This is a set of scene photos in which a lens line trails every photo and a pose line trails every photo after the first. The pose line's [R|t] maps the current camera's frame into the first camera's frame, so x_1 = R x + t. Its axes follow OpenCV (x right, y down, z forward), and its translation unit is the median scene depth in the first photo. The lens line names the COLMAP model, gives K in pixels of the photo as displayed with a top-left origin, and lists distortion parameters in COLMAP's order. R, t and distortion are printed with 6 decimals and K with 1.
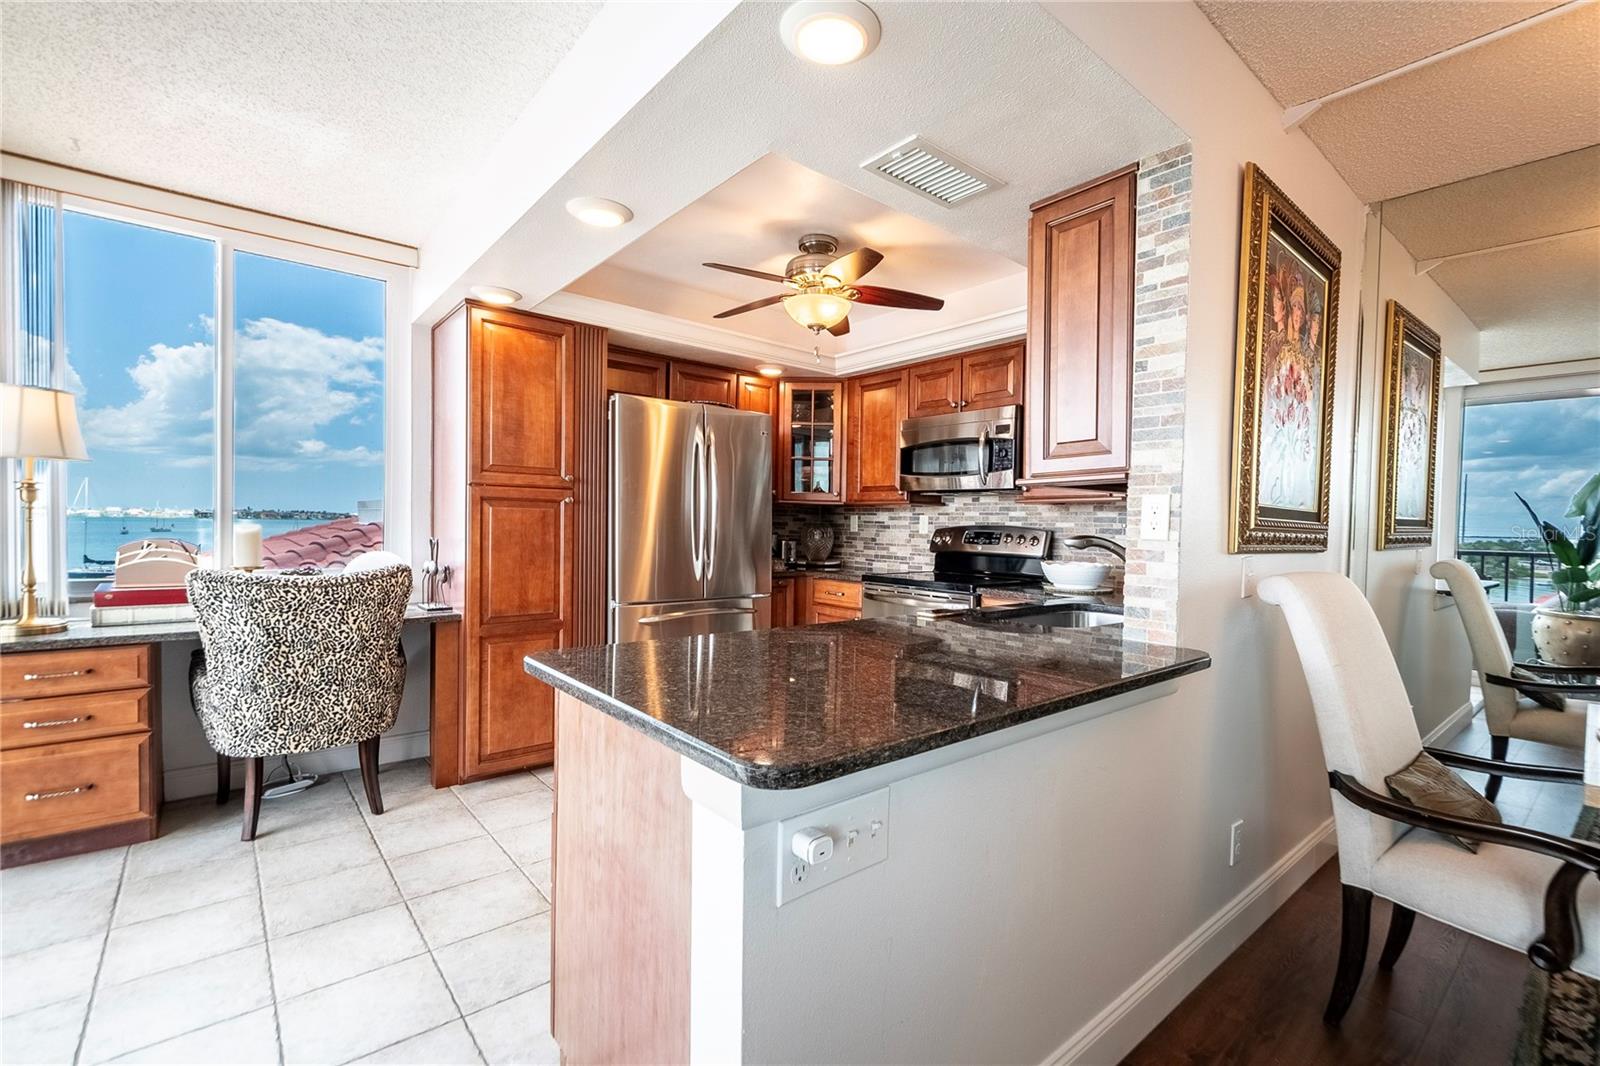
lens RADIAL K [[716.5, 0, 834.5], [0, 716.5, 533.7], [0, 0, 1]] dist [0.003927, -0.005130]
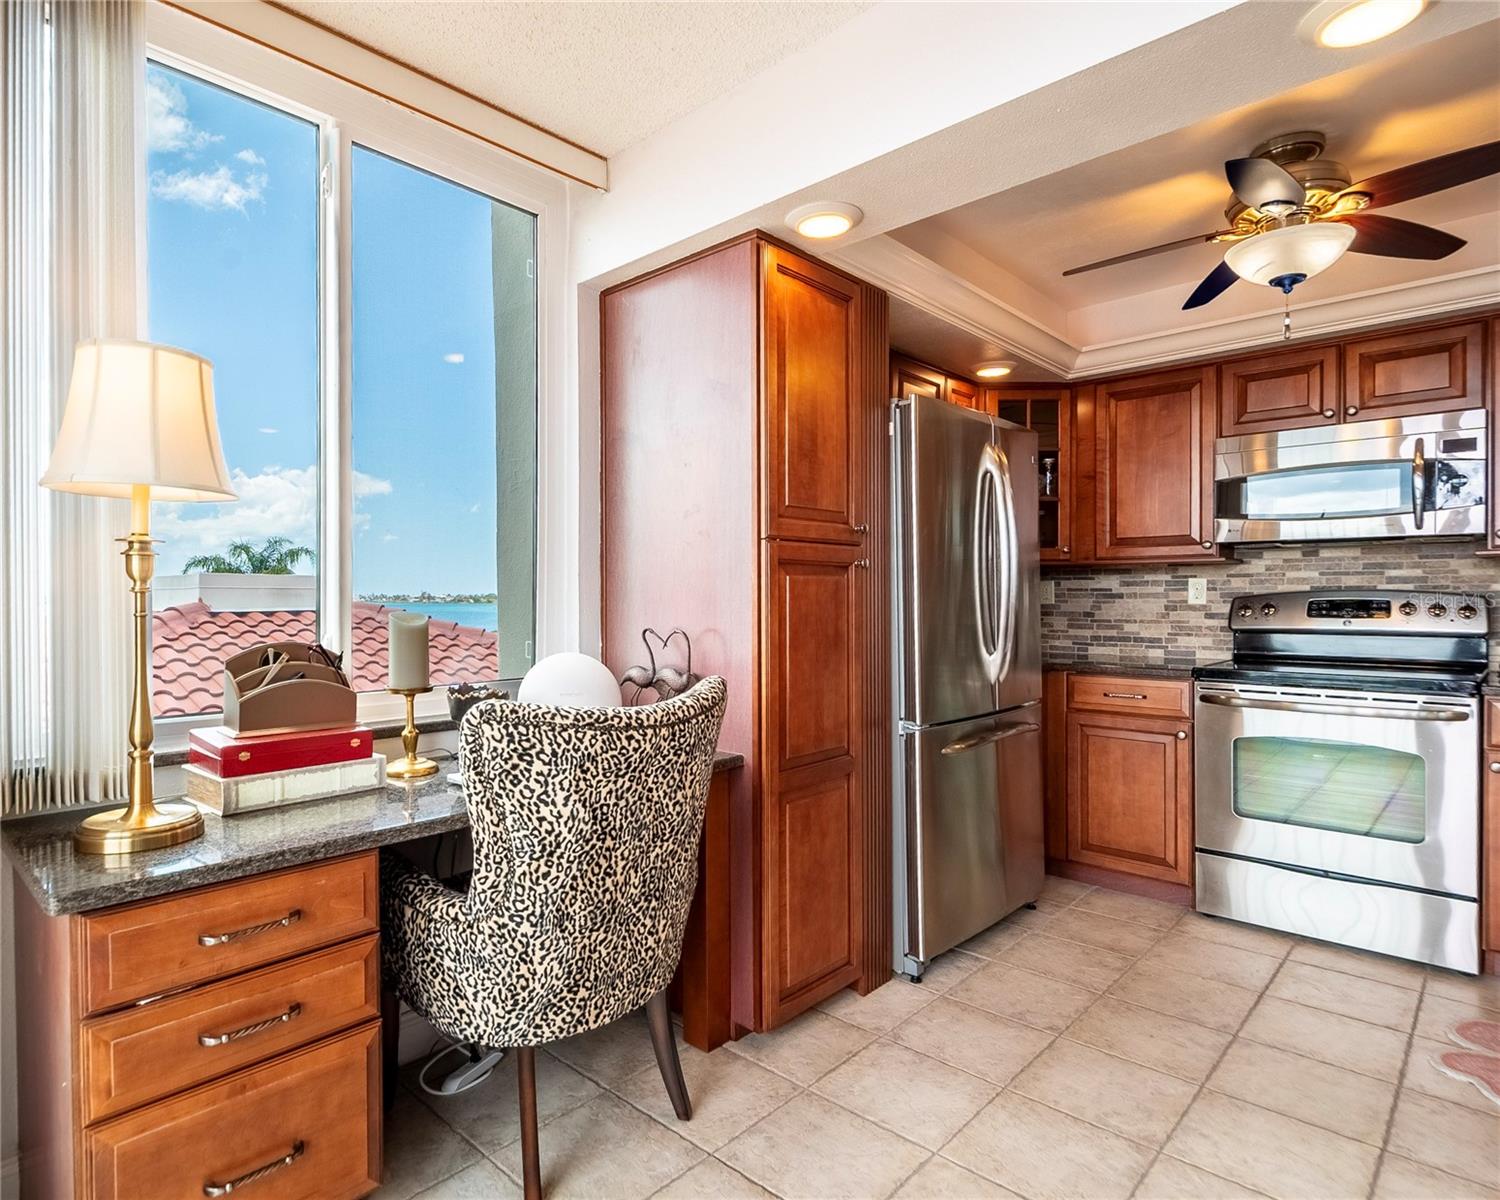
lens RADIAL K [[845.6, 0, 679.3], [0, 845.6, 598.8], [0, 0, 1]] dist [0.016359, -0.008380]
pose [[0.997452, -0.021582, 0.067996, -0.733907], [0.022290, 0.999705, -0.009667, -0.015183], [-0.067767, 0.011158, 0.997639, 0.349560]]
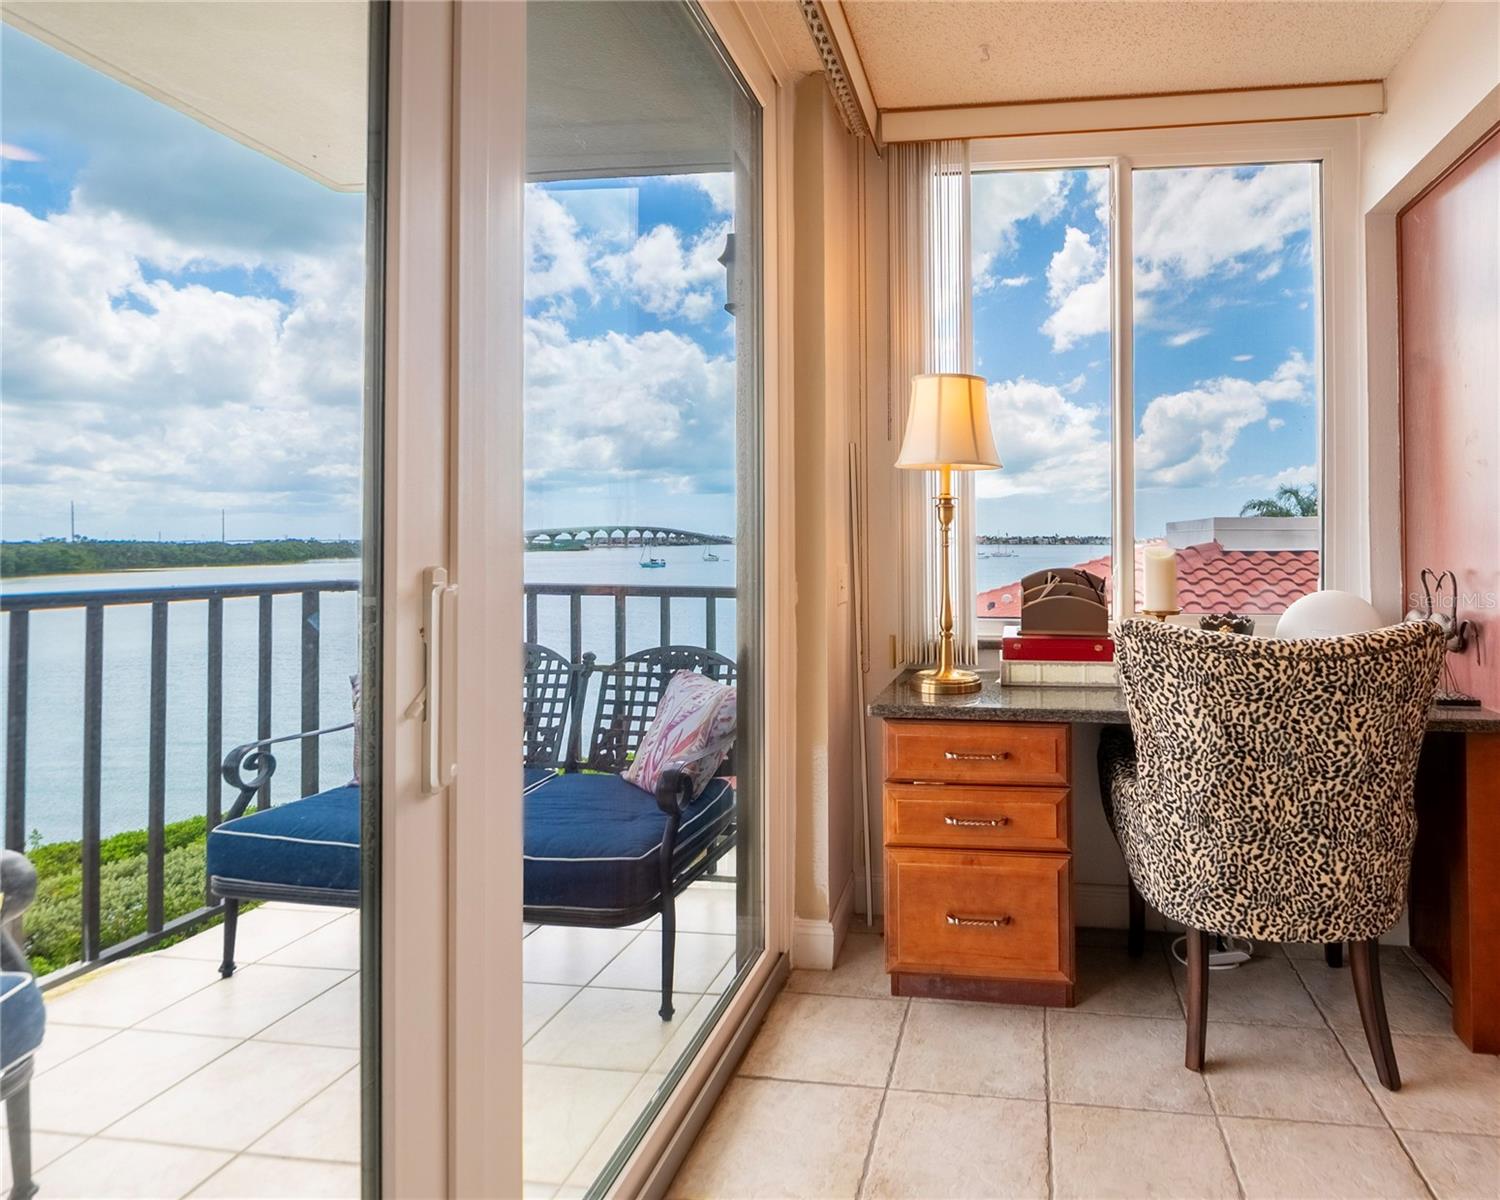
lens RADIAL K [[845.6, 0, 930.4], [0, 845.6, 533.2], [0, 0, 1]] dist [0.016359, -0.008380]
pose [[0.667781, -0.024466, -0.743956, -0.414472], [0.002312, 0.999523, -0.030796, -0.003624], [0.744354, 0.018845, 0.667519, 0.338544]]
